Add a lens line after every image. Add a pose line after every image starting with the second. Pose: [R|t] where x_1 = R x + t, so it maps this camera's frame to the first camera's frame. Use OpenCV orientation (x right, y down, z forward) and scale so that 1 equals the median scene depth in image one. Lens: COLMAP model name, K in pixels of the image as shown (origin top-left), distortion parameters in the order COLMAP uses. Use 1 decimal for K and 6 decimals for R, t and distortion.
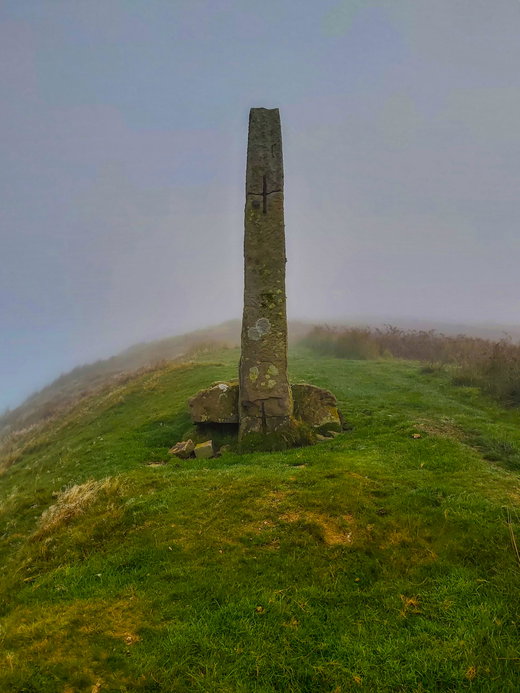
lens RADIAL K [[603.0, 0, 260.0], [0, 603.0, 346.5], [0, 0, 1]] dist [0.011539, 0.002385]
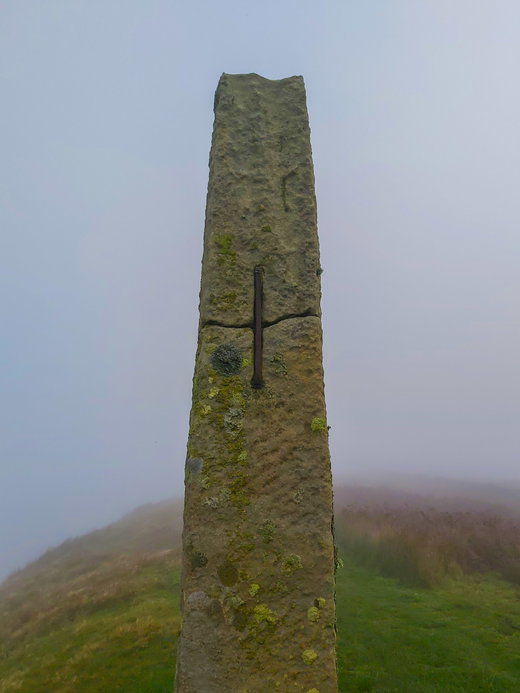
lens RADIAL K [[603.0, 0, 260.0], [0, 603.0, 346.5], [0, 0, 1]] dist [0.011539, 0.002385]
pose [[0.999634, -0.000562, -0.027038, 0.016529], [-0.006233, 0.968078, -0.250571, -0.168075], [0.026315, 0.250647, 0.967721, 0.716977]]
